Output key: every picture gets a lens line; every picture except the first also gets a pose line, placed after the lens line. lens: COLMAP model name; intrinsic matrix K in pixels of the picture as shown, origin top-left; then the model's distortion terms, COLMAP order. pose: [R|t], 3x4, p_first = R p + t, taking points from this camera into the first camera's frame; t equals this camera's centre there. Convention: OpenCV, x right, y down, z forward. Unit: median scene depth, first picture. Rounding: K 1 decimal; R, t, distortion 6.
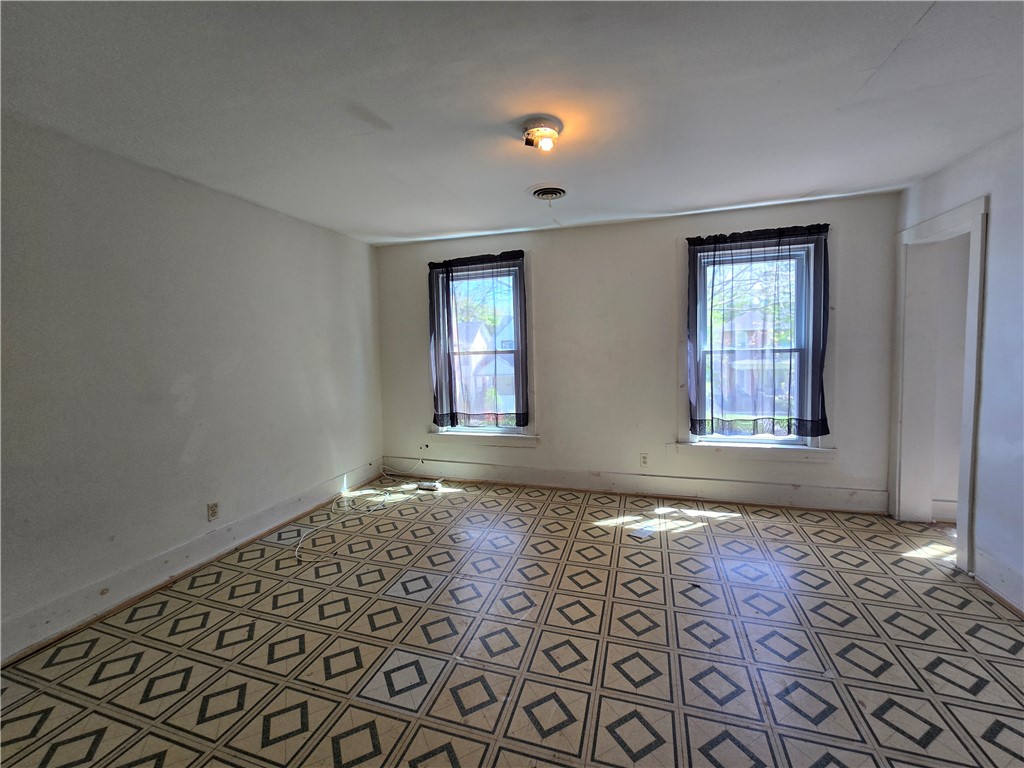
lens RADIAL K [[419.0, 0, 521.1], [0, 419.0, 383.7], [0, 0, 1]] dist [-0.009939, 0.000565]
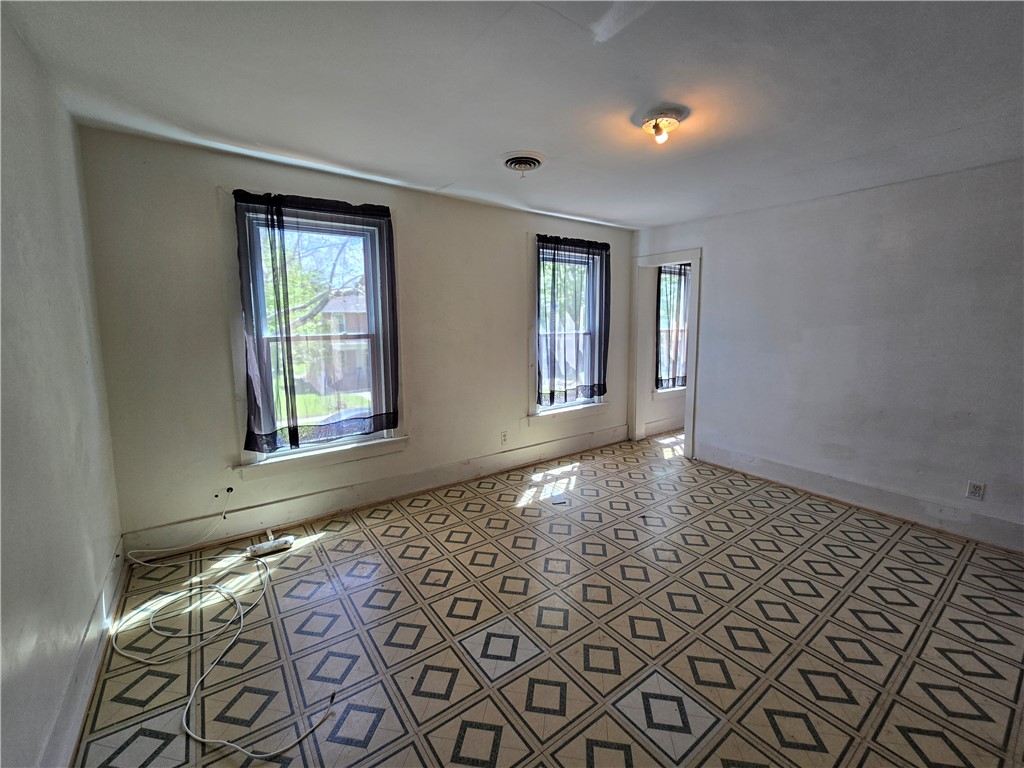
lens RADIAL K [[419.0, 0, 518.6], [0, 419.0, 373.5], [0, 0, 1]] dist [-0.009939, 0.000565]
pose [[0.598406, -0.072652, 0.797893, -0.506214], [0.066308, 0.996955, 0.041048, -0.019552], [-0.798445, 0.028343, 0.601400, 0.329008]]
